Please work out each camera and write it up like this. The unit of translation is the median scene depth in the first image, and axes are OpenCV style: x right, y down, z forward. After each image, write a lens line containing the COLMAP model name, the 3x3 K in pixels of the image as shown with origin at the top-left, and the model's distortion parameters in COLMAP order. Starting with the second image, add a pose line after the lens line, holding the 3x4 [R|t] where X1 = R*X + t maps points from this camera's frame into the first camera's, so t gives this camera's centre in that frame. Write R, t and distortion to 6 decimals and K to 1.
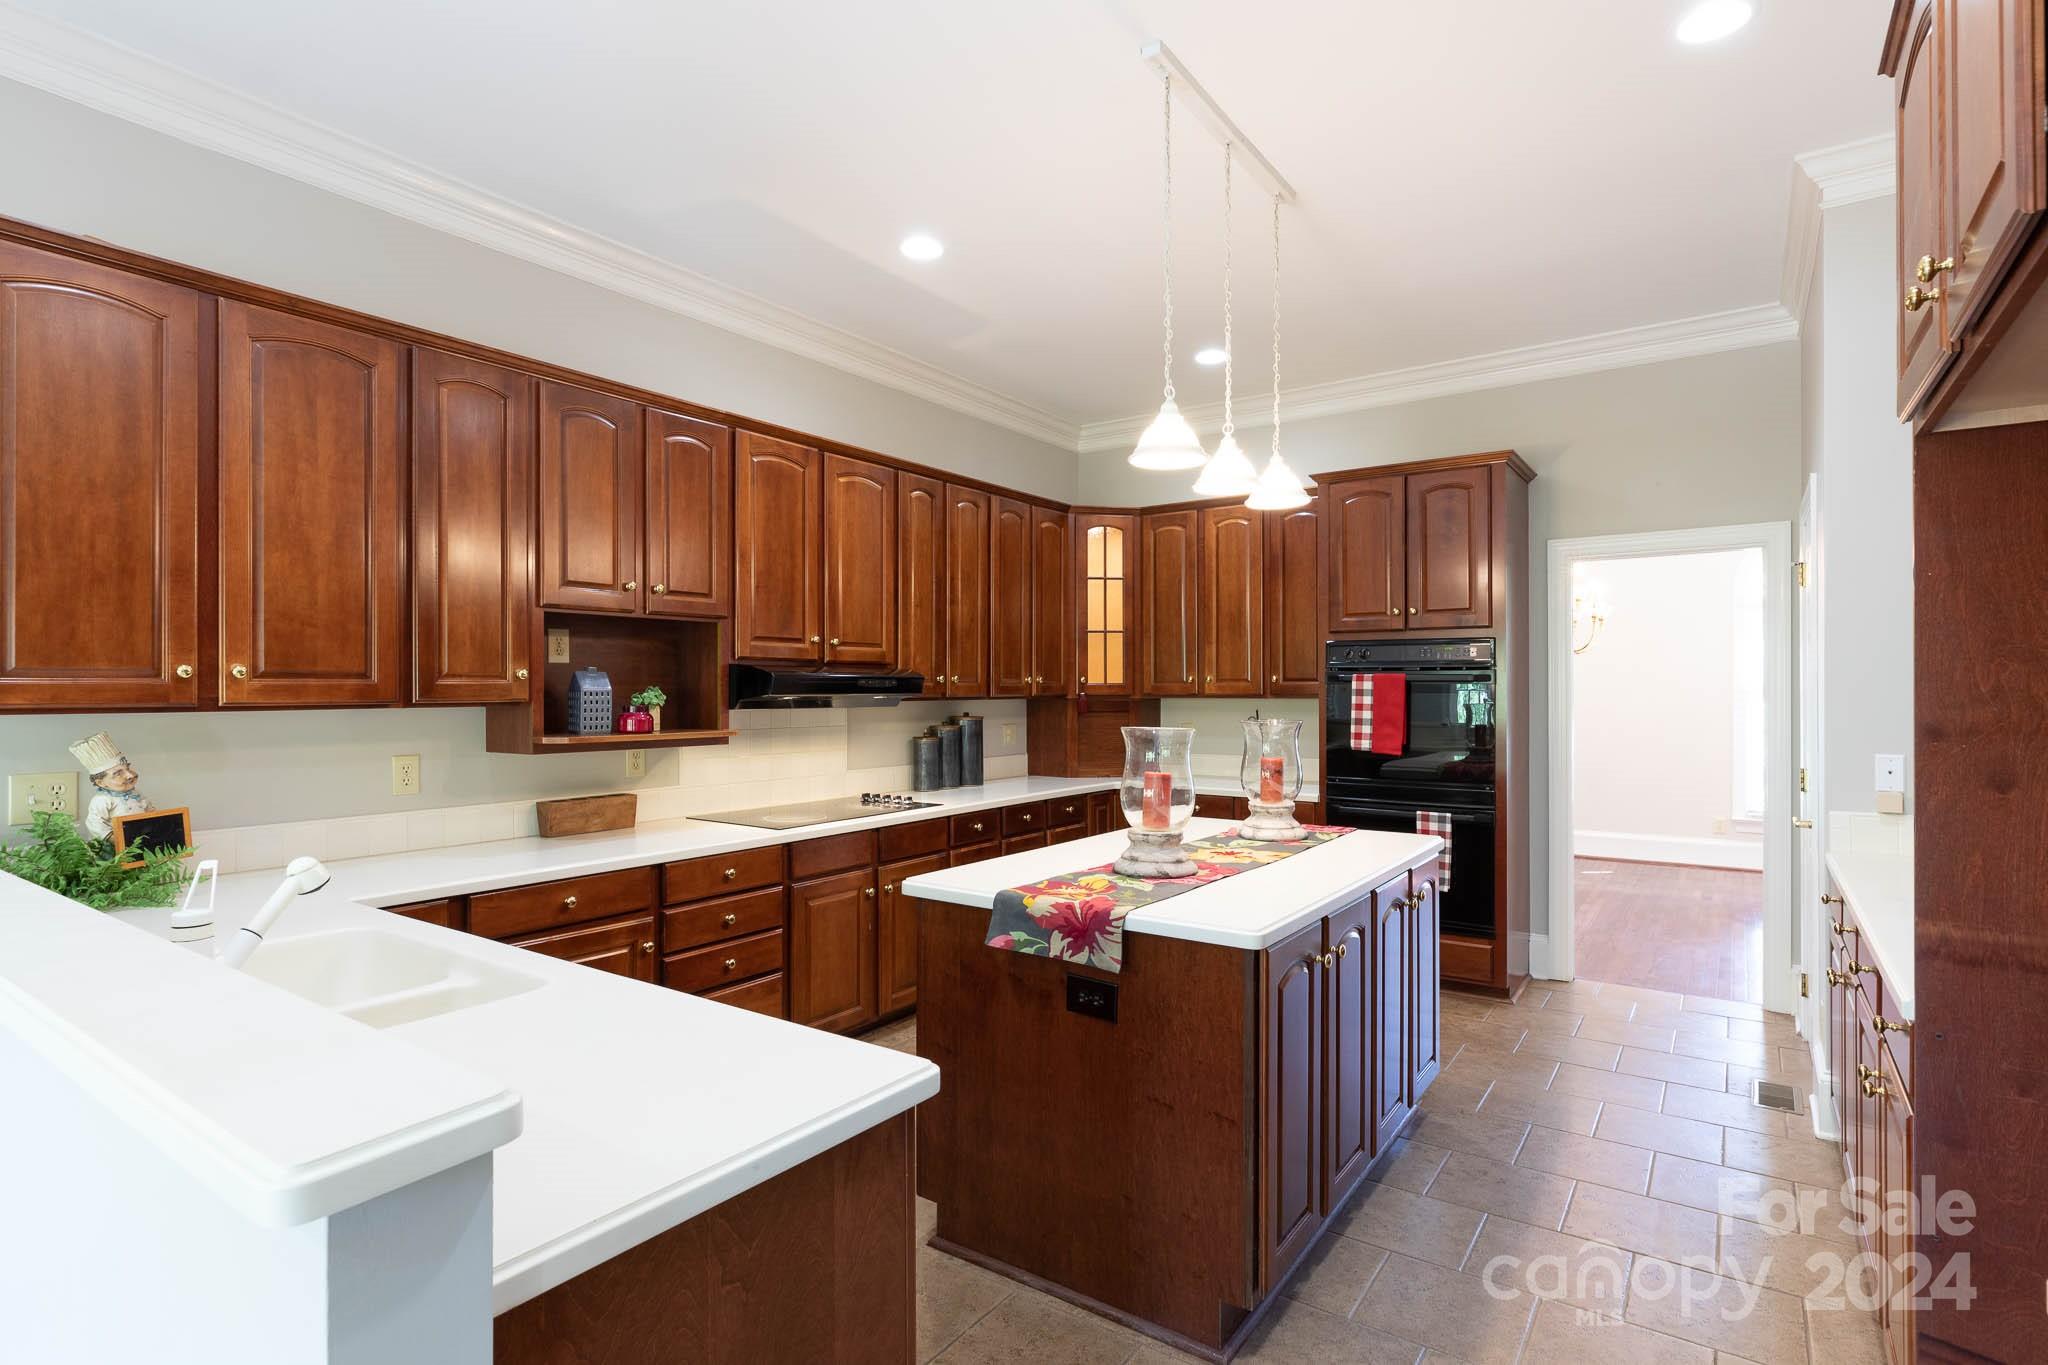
lens RADIAL K [[1019.2, 0, 1020.6], [0, 1019.2, 684.3], [0, 0, 1]] dist [-0.004955, -0.000399]
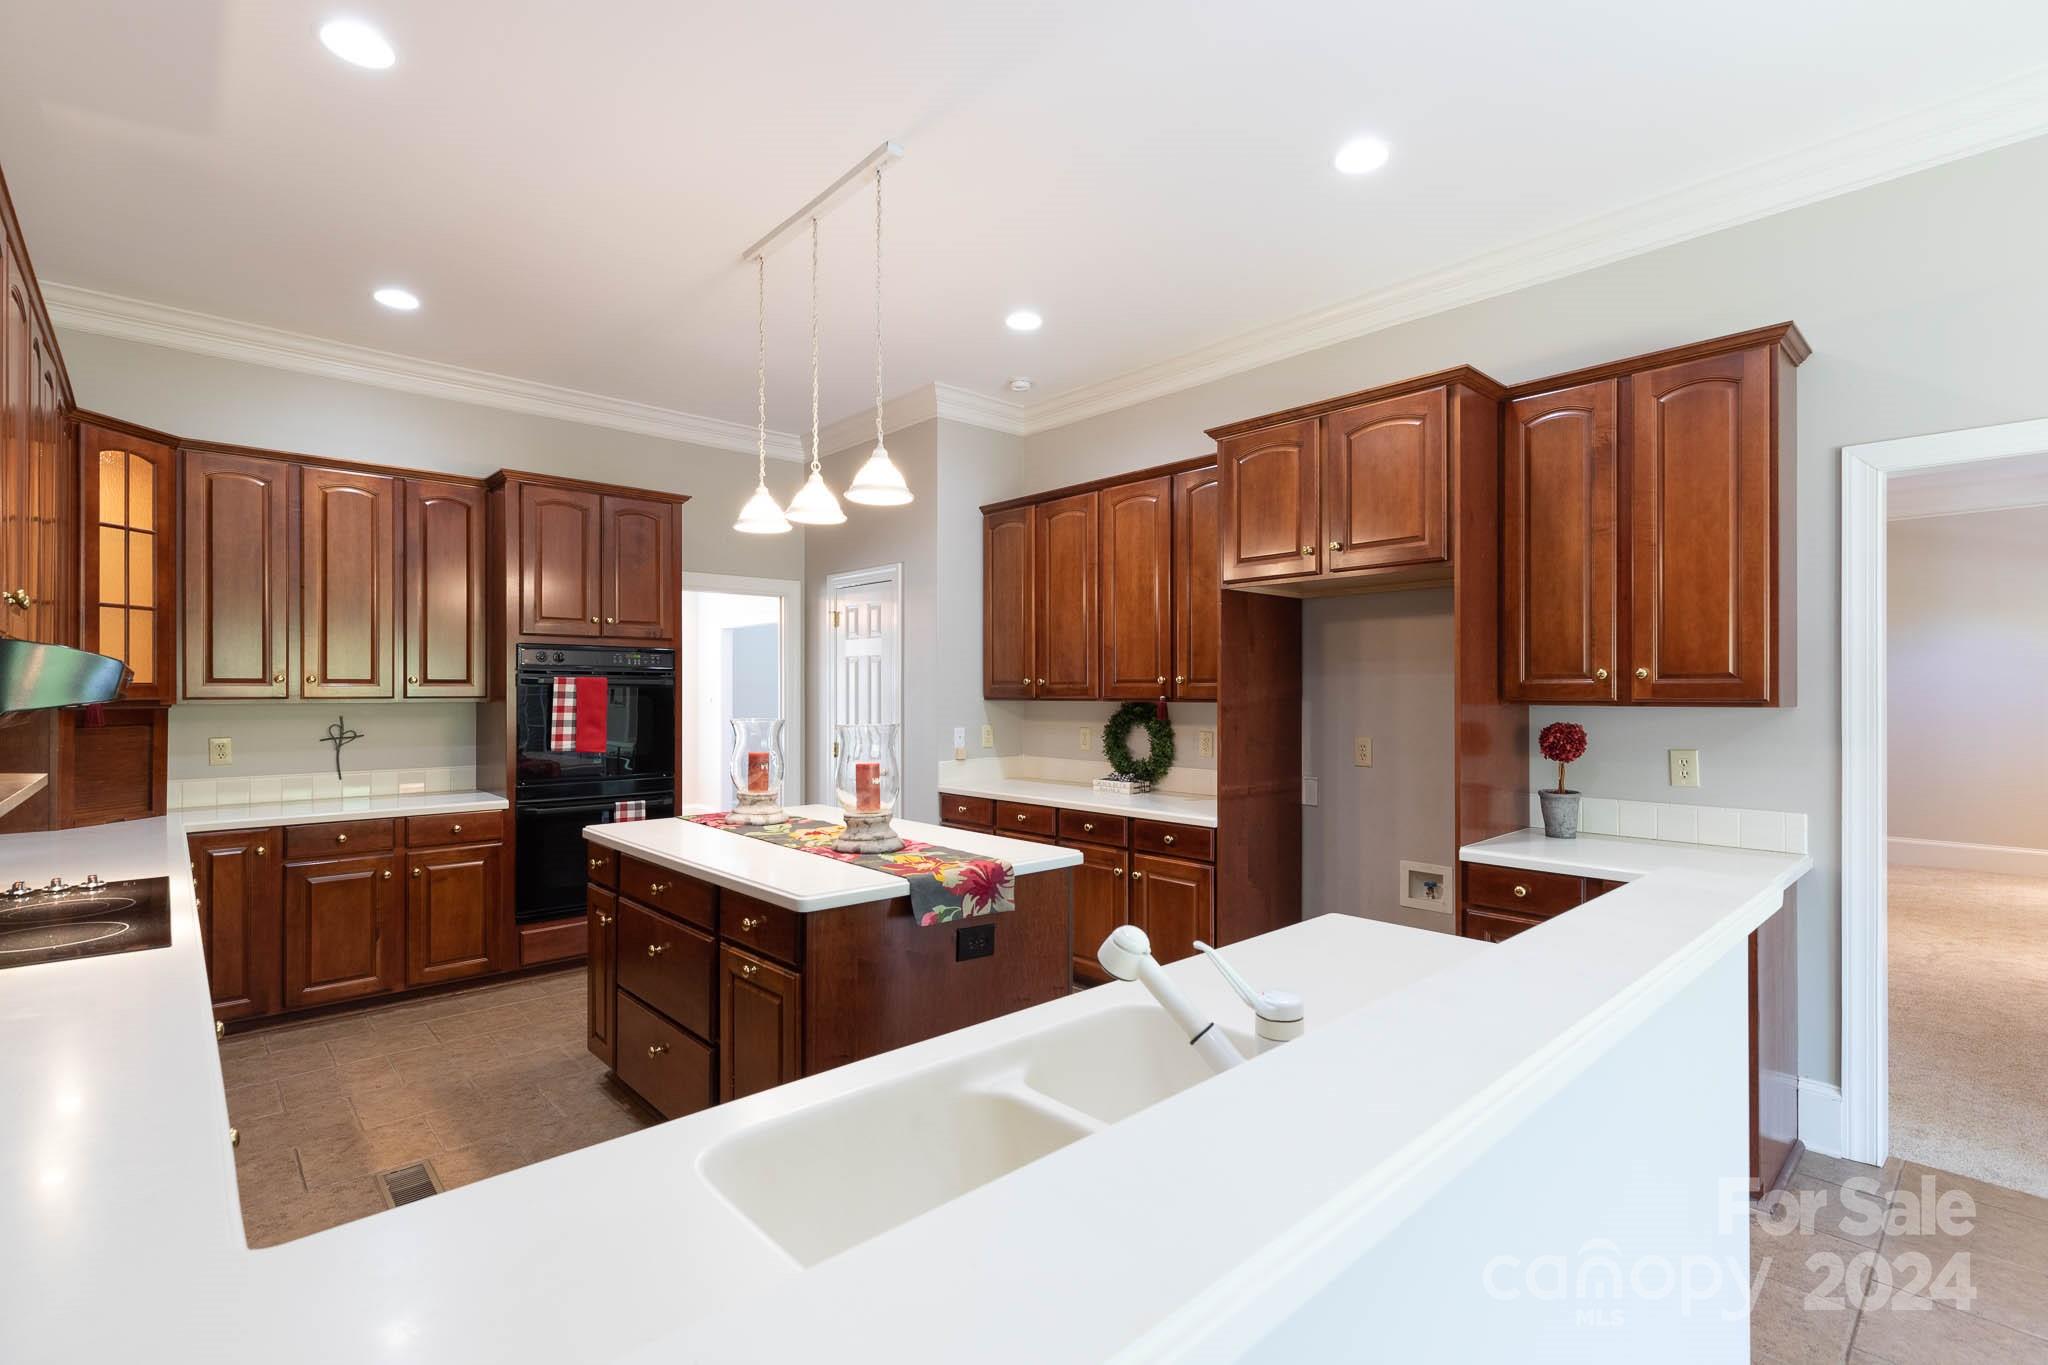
lens RADIAL K [[936.6, 0, 1029.5], [0, 936.6, 691.8], [0, 0, 1]] dist [0.003792, -0.000963]
pose [[0.208641, 0.000679, 0.977992, -0.498050], [-0.004217, 0.999991, 0.000206, 0.002698], [-0.977983, -0.004167, 0.208642, 0.343562]]
